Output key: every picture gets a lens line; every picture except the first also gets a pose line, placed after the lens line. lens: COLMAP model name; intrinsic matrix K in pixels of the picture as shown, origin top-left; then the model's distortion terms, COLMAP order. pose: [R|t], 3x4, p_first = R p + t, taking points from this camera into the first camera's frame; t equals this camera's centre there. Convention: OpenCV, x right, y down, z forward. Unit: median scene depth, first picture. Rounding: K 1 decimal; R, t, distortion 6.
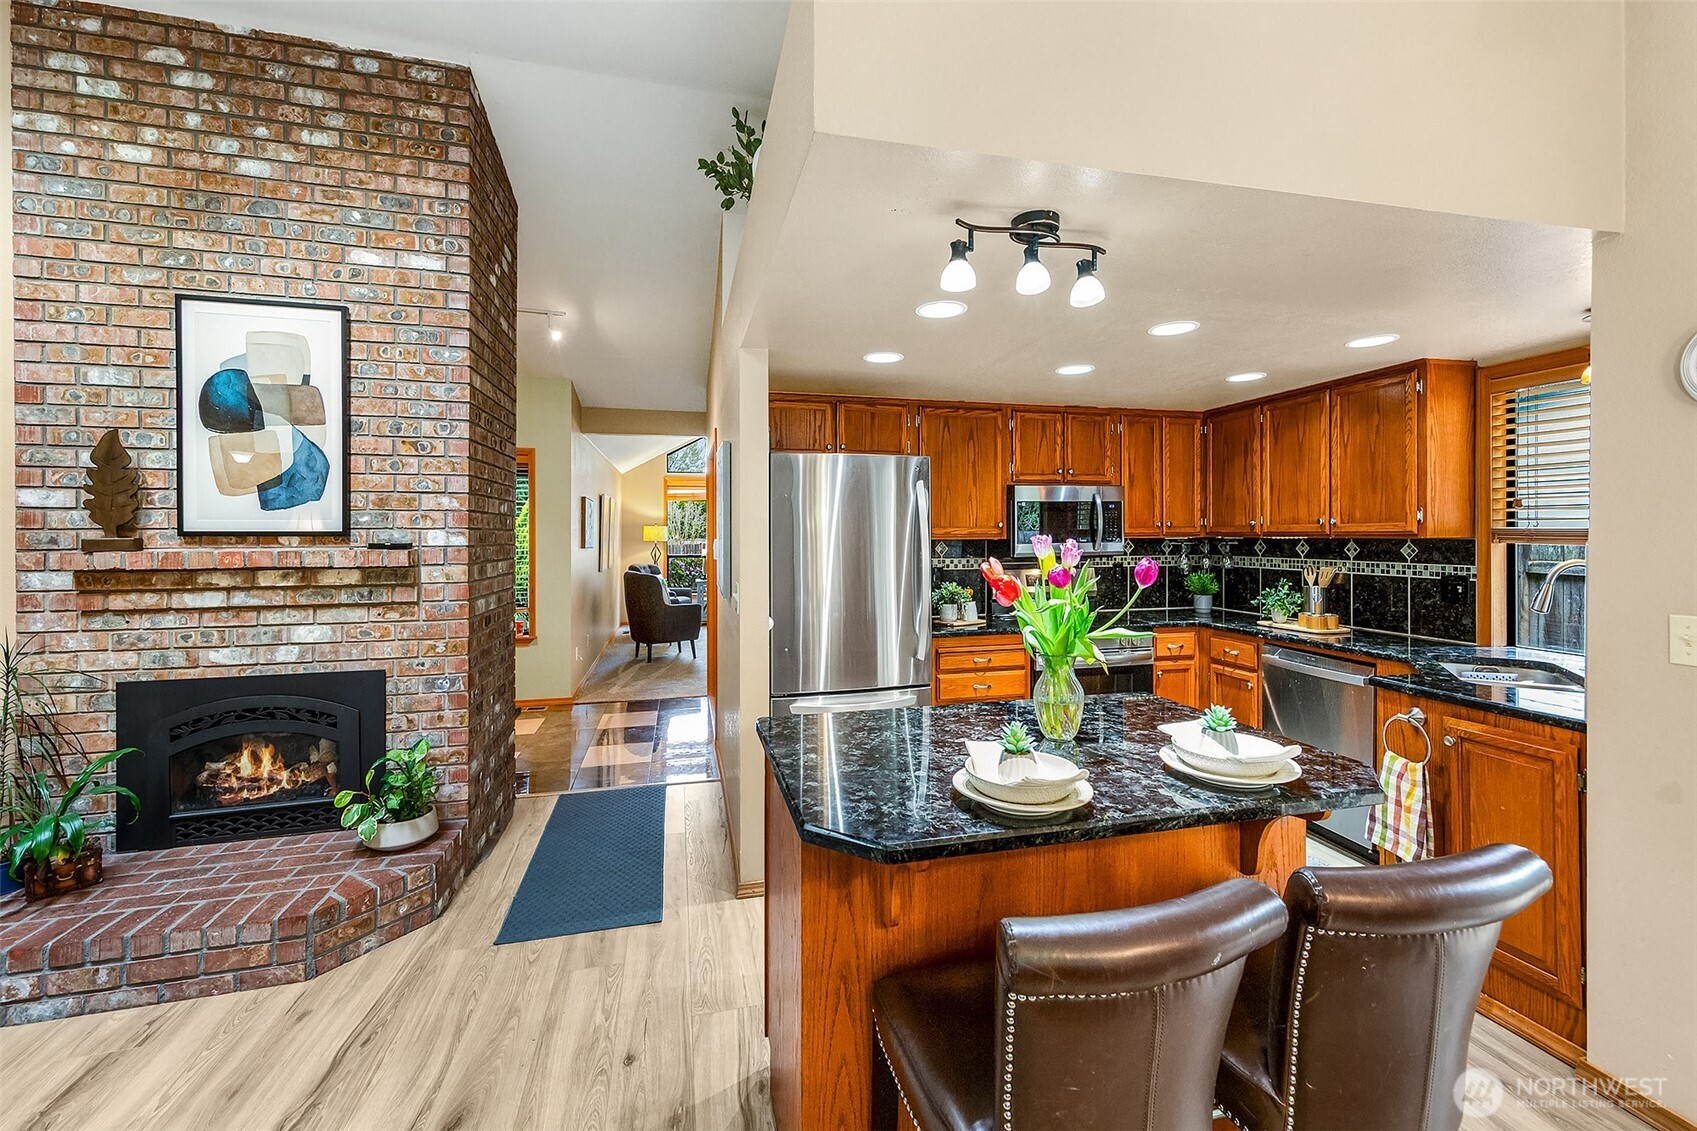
lens RADIAL K [[687.2, 0, 851.2], [0, 687.2, 532.8], [0, 0, 1]] dist [0.000489, 0.000256]
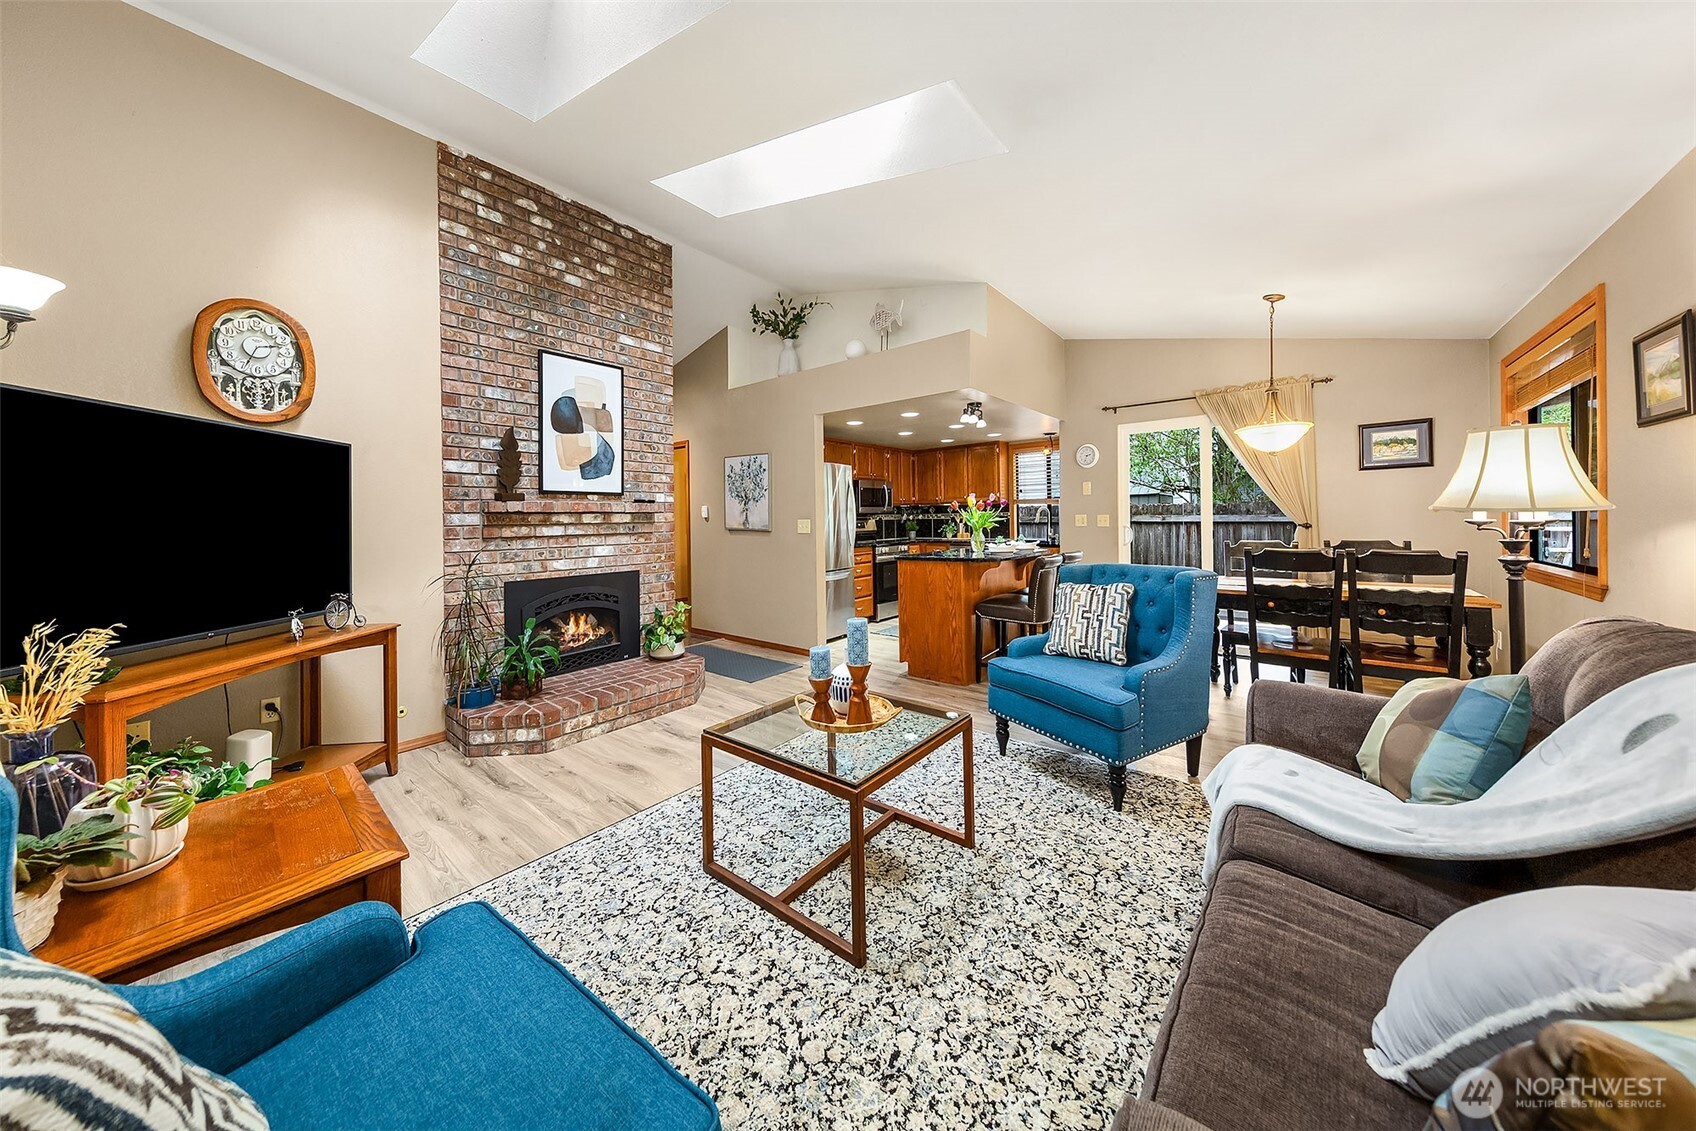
lens RADIAL K [[555.8, 0, 847.0], [0, 555.8, 518.9], [0, 0, 1]] dist [-0.000050, -0.000008]
pose [[0.803446, -0.008119, 0.595322, -1.164762], [0.011499, 0.999932, -0.001882, 0.077996], [-0.595267, 0.008358, 0.803485, -0.526583]]
